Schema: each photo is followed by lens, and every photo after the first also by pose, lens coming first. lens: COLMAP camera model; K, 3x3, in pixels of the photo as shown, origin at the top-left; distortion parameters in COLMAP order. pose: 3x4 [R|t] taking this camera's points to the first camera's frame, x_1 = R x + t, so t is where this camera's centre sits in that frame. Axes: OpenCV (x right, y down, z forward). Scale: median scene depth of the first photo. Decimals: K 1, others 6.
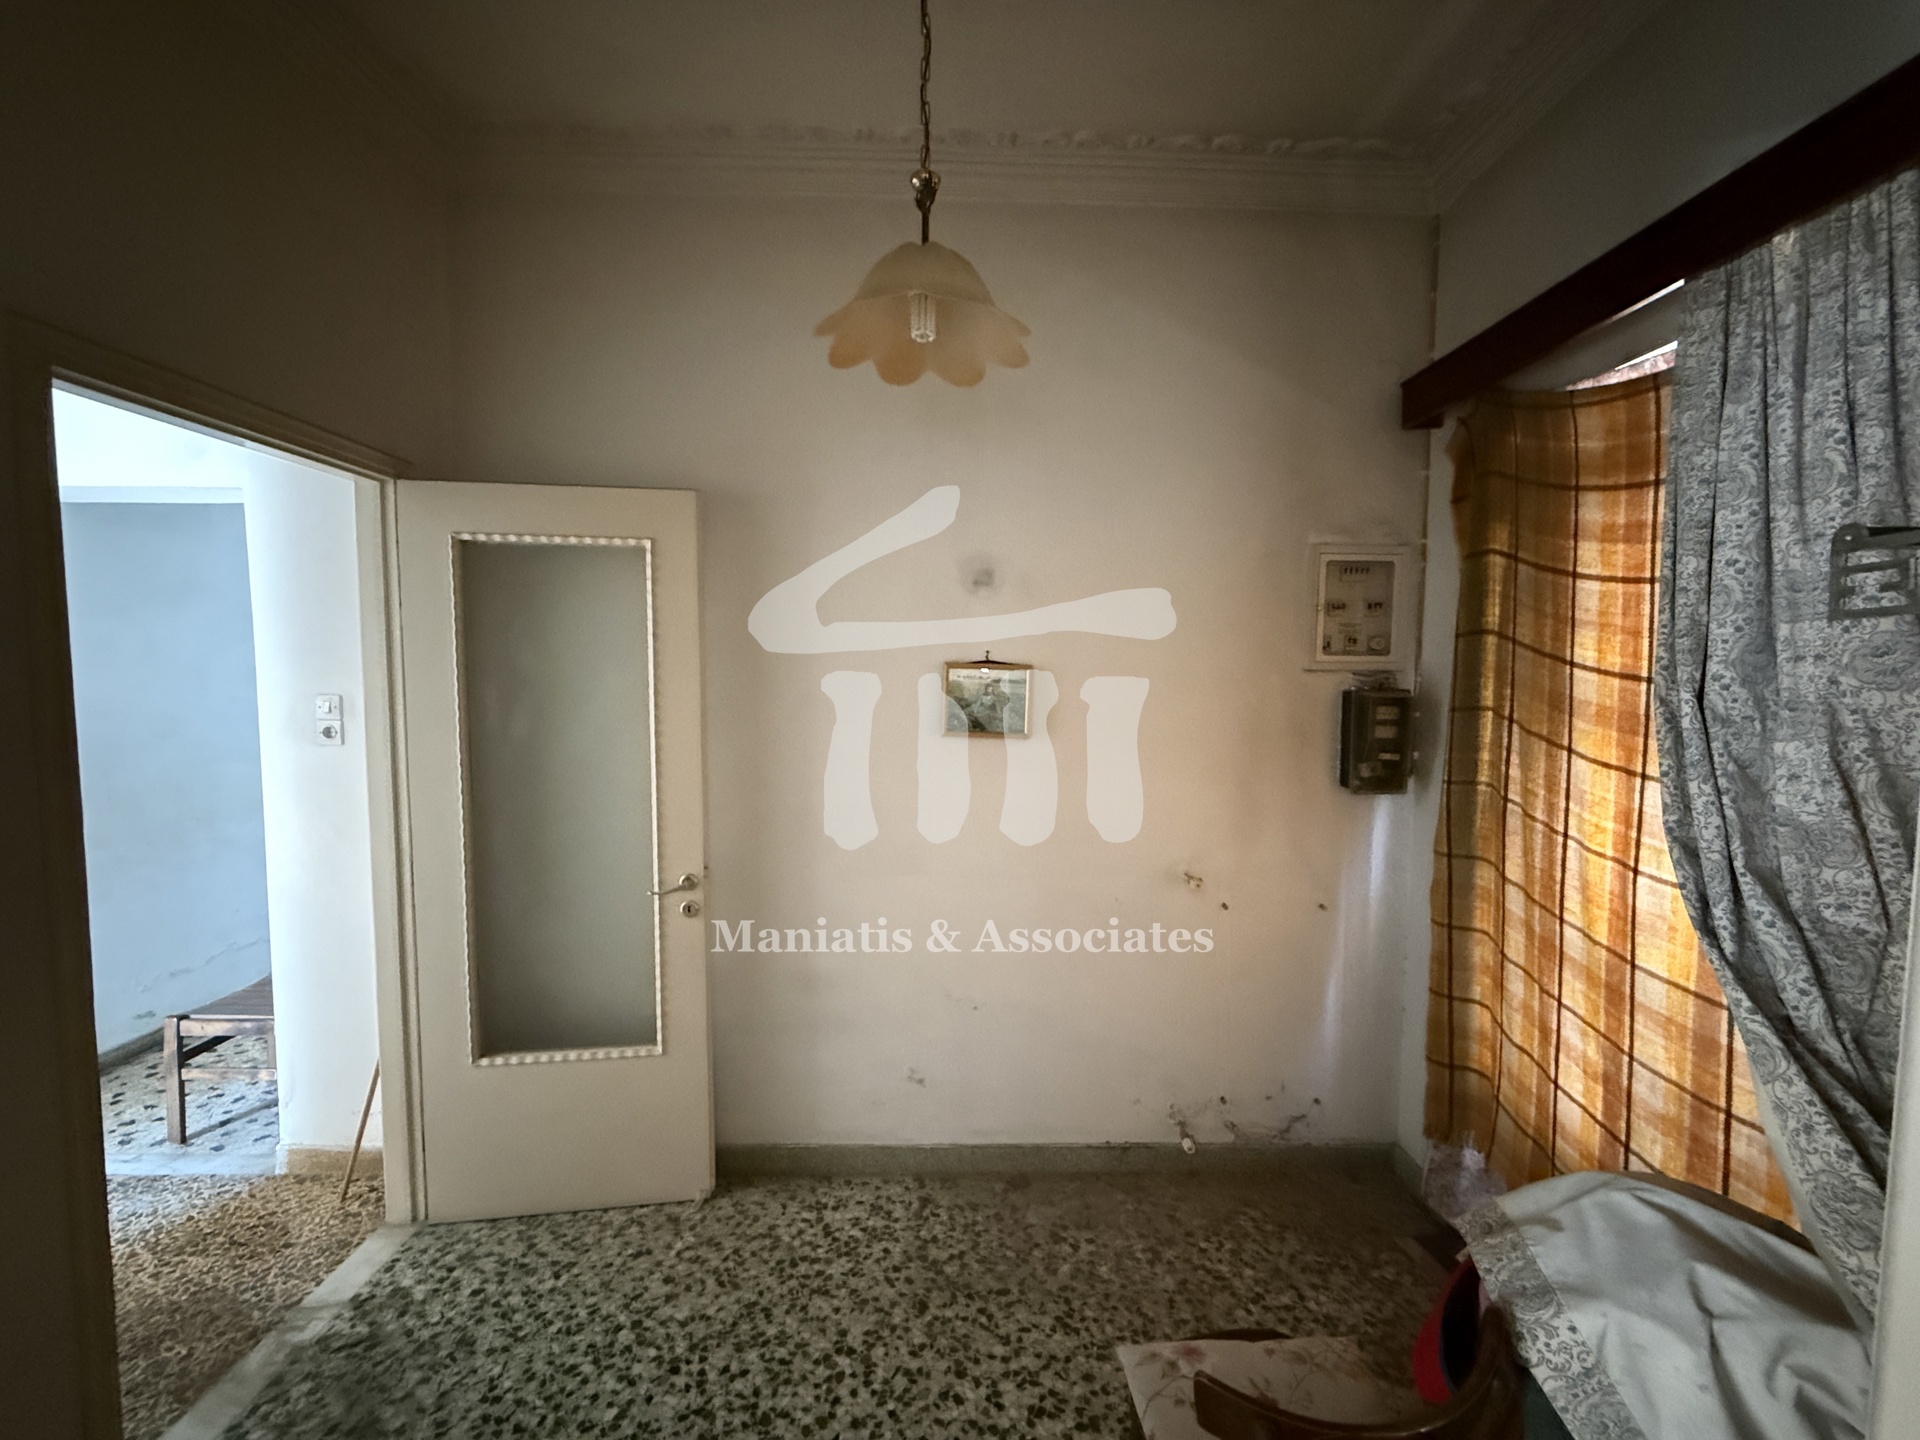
lens RADIAL K [[758.1, 0, 961.2], [0, 758.1, 718.9], [0, 0, 1]] dist [-0.000181, 0.000047]
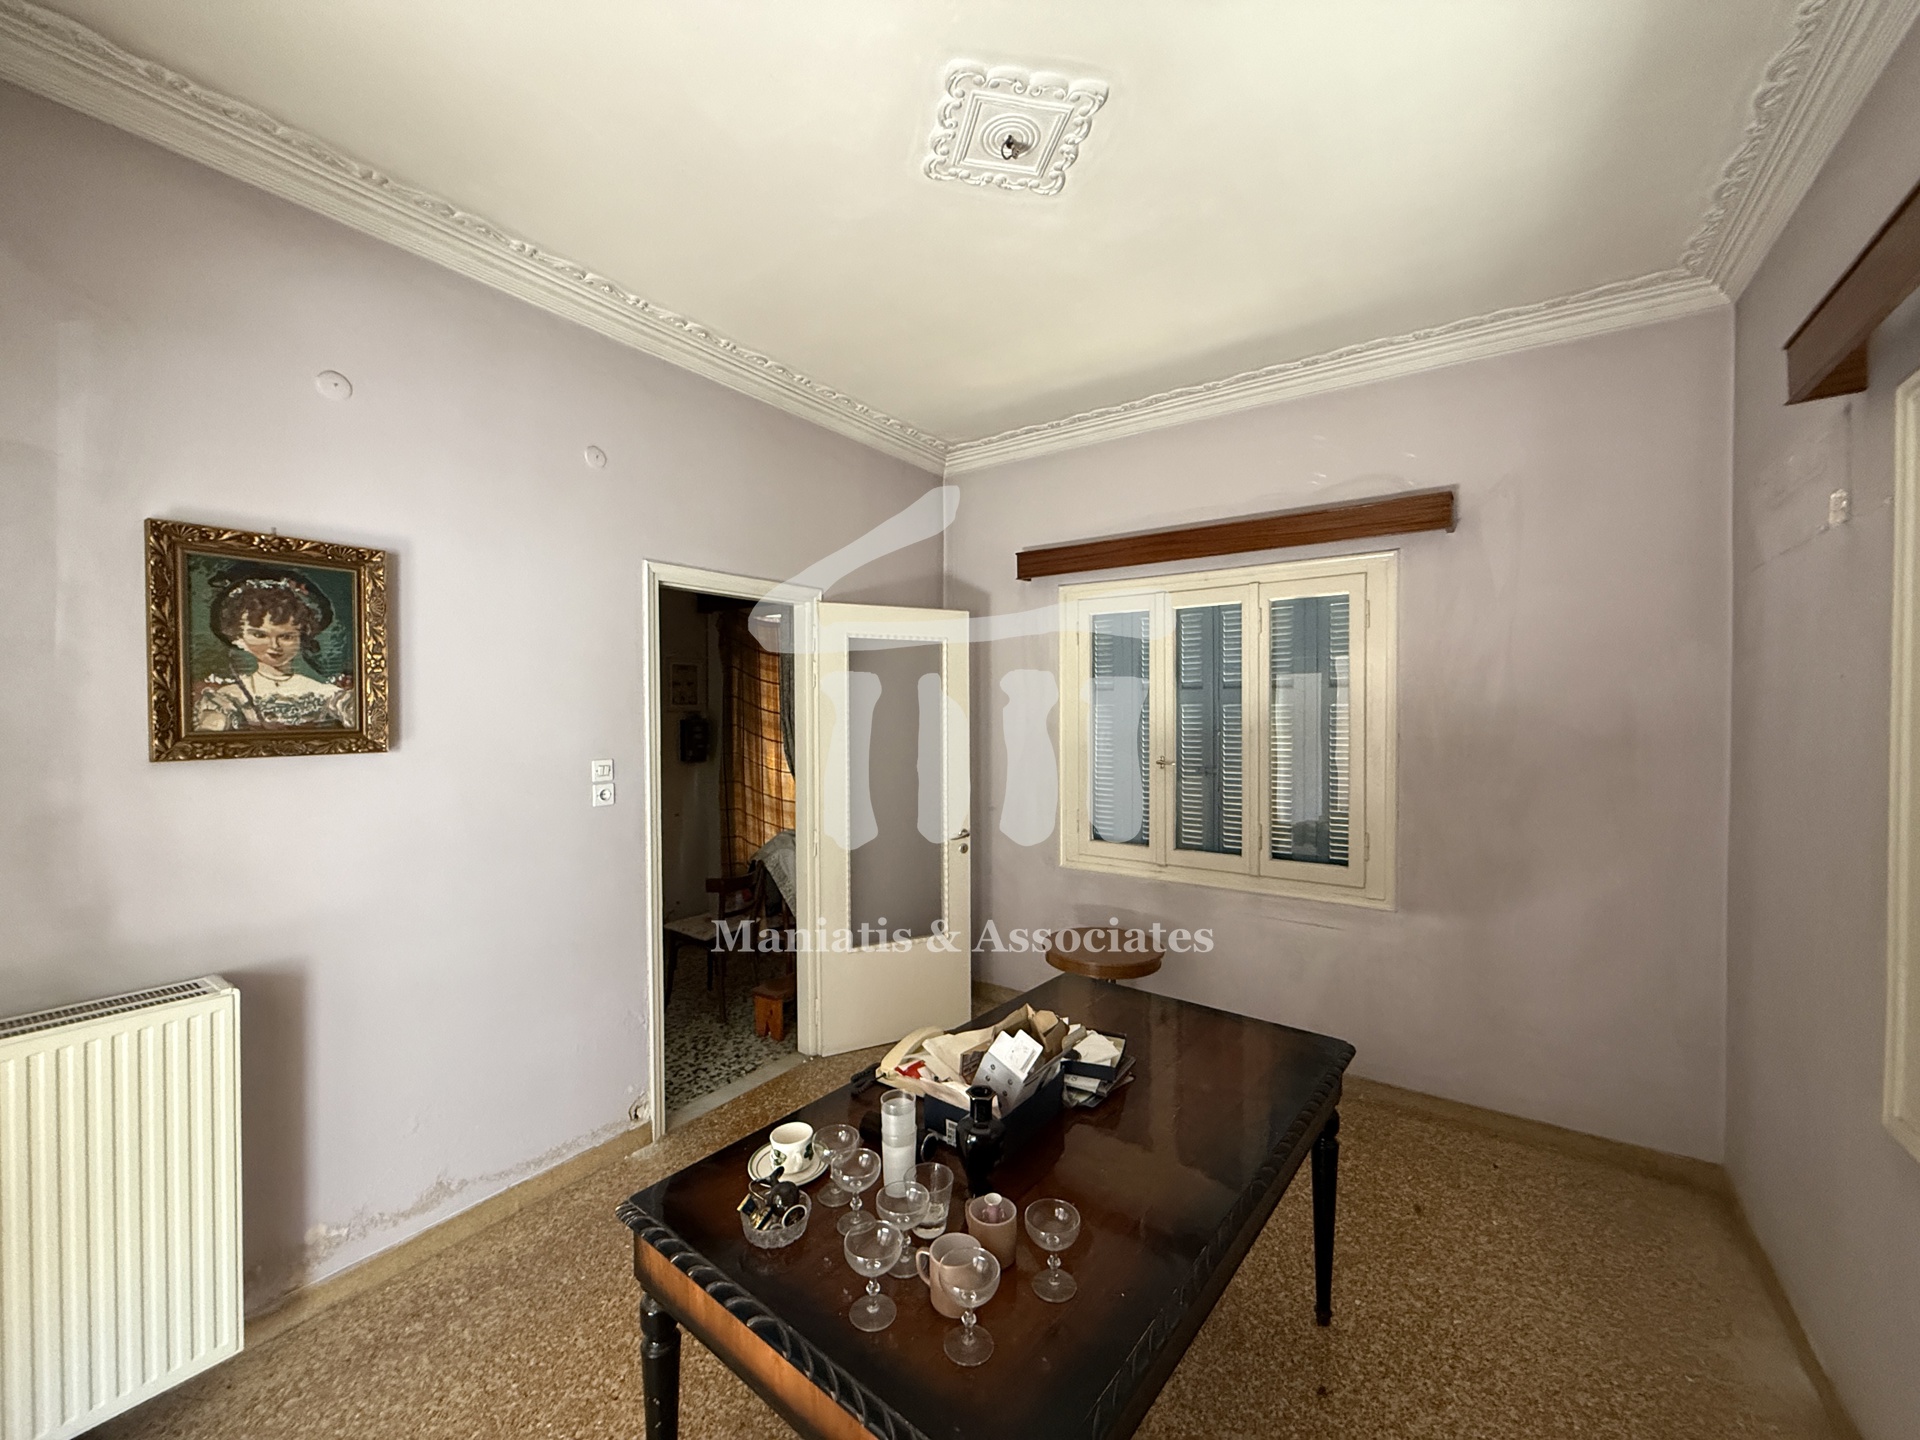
lens RADIAL K [[770.1, 0, 960.0], [0, 770.1, 715.7], [0, 0, 1]] dist [-0.000162, -0.000001]
pose [[0.577809, -0.019527, 0.815939, -1.187770], [0.060543, 0.997985, -0.018990, 0.060062], [-0.813924, 0.060372, 0.577827, -1.359384]]
